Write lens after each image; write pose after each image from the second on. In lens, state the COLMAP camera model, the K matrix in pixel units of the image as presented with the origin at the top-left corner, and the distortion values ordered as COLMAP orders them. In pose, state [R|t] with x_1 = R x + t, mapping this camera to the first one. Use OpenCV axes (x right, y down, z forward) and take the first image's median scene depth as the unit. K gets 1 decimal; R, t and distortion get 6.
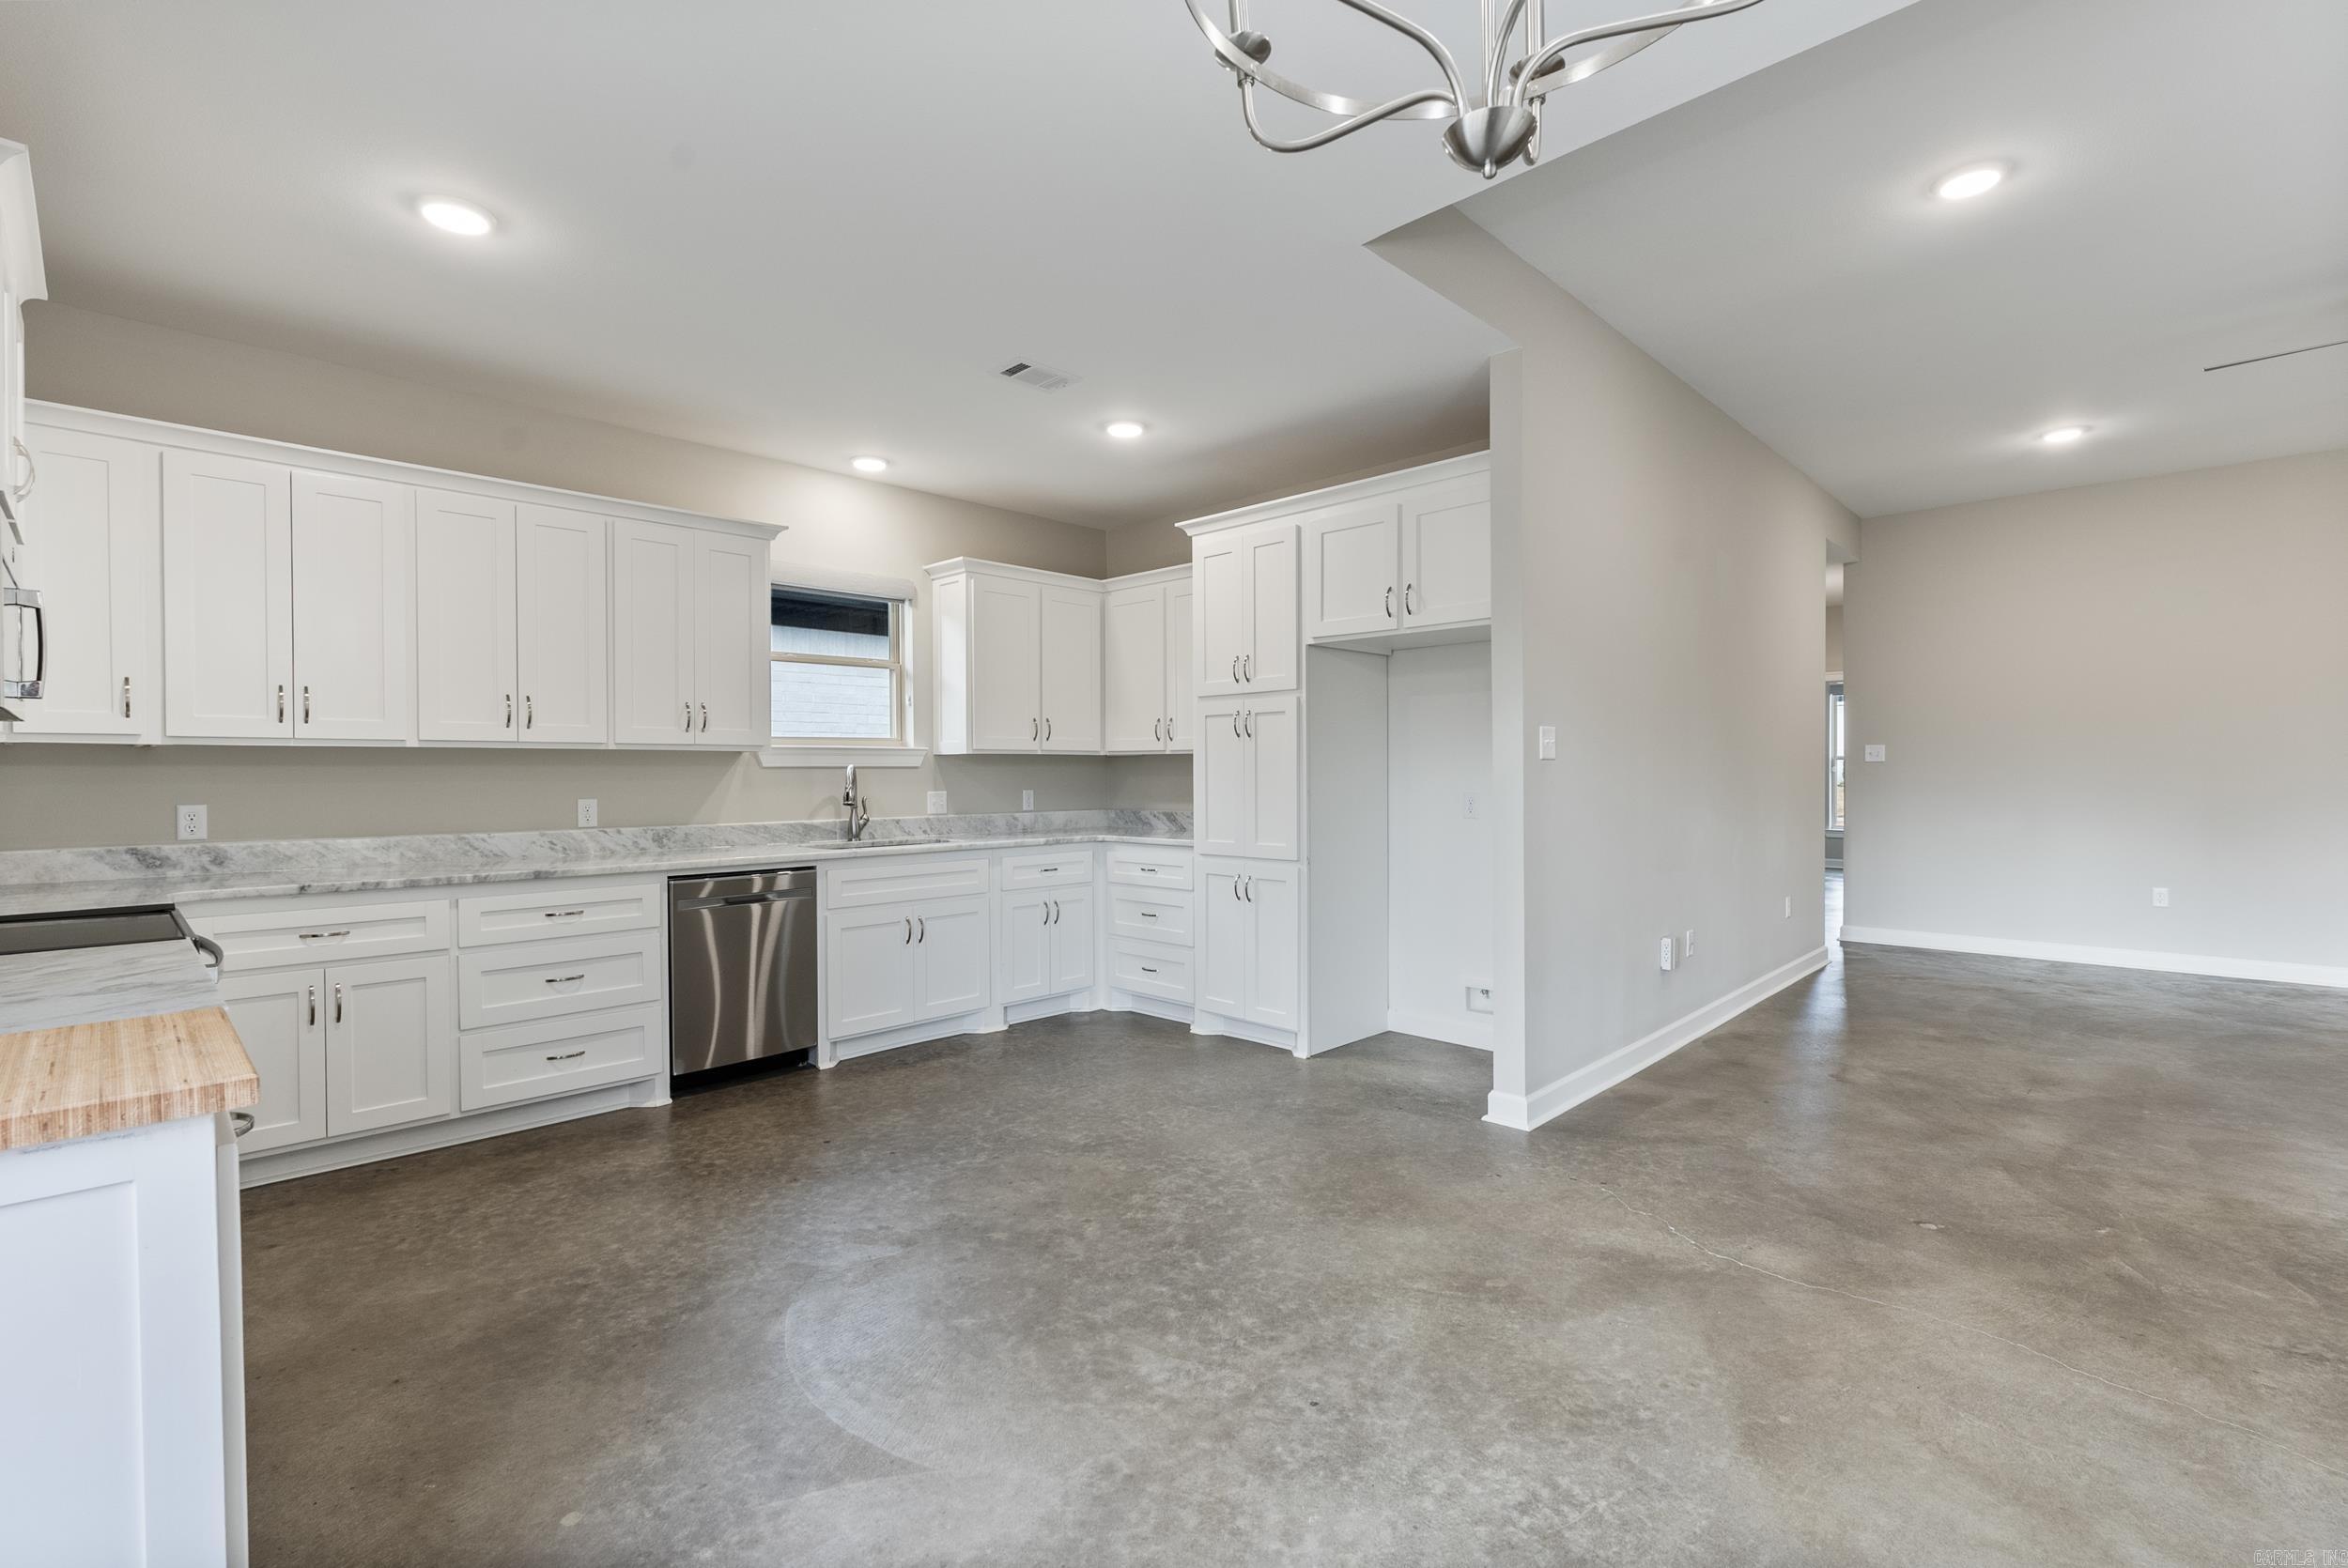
lens RADIAL K [[1039.2, 0, 1172.3], [0, 1039.2, 786.7], [0, 0, 1]] dist [0.001157, 0.000117]
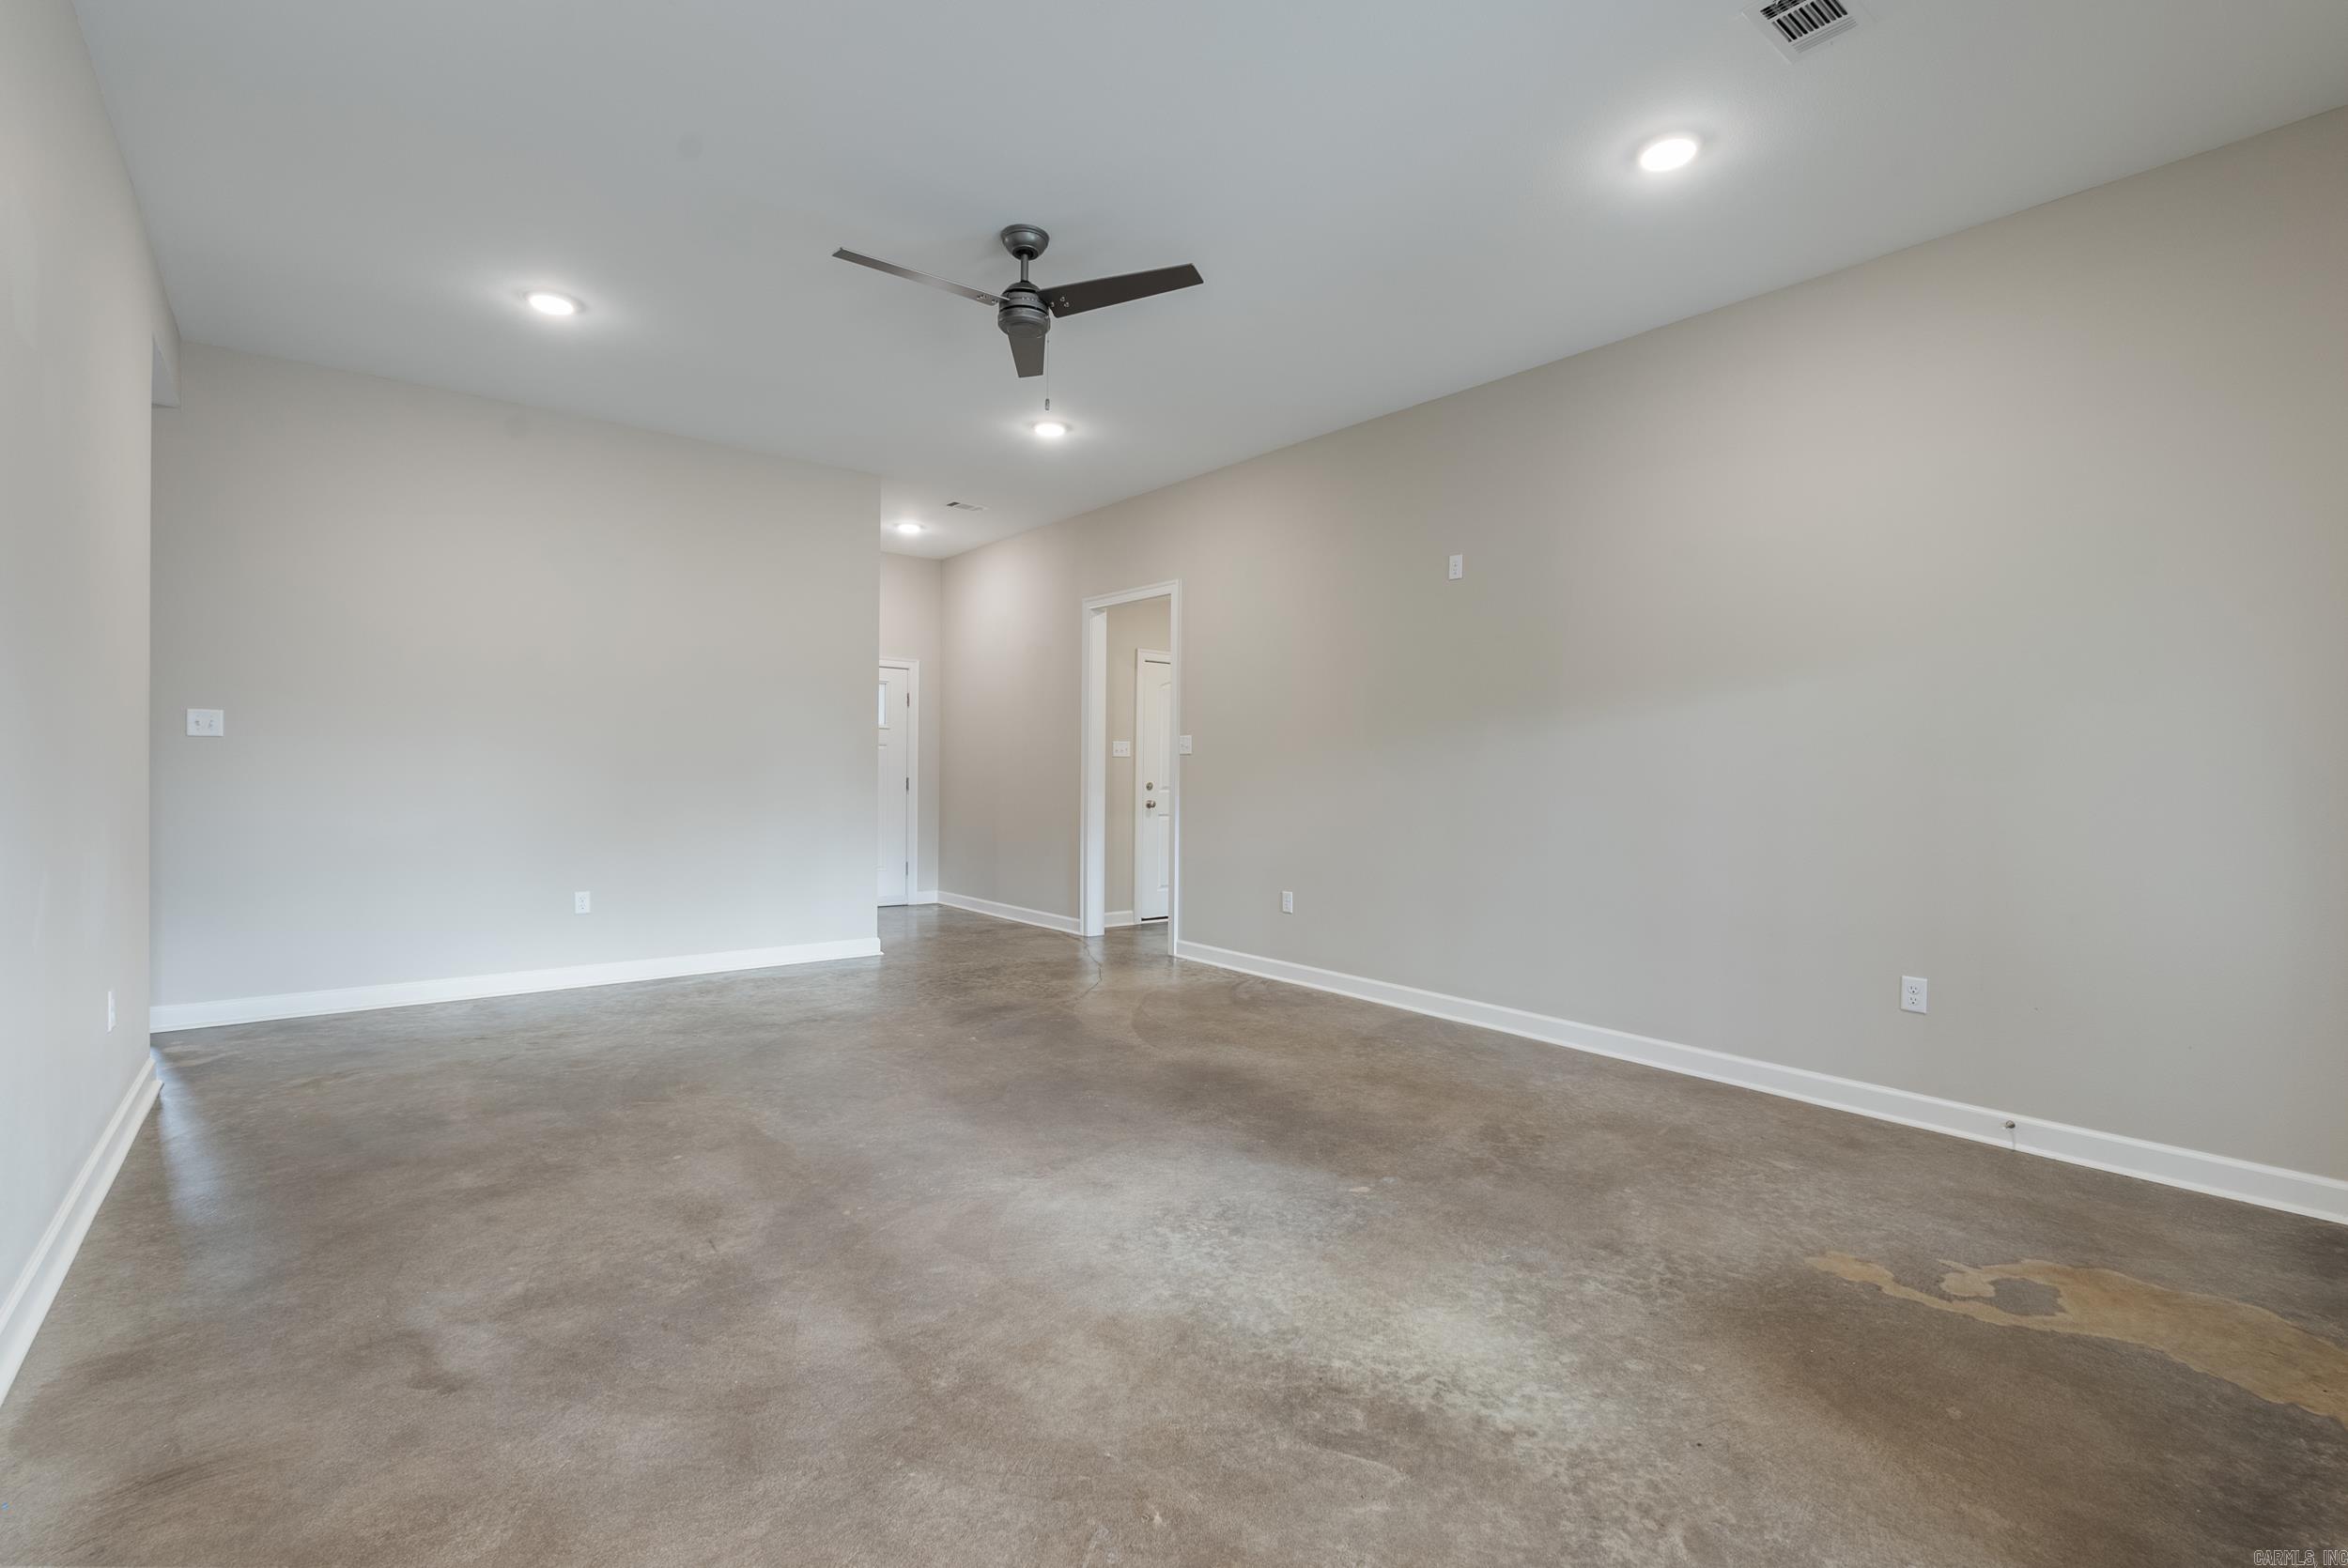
lens RADIAL K [[1039.2, 0, 1171.6], [0, 1039.2, 786.4], [0, 0, 1]] dist [0.001157, 0.000117]
pose [[0.111089, -0.008267, 0.993776, 0.251946], [0.005259, 0.999956, 0.007730, 0.008682], [-0.993797, 0.004367, 0.111128, 0.734612]]
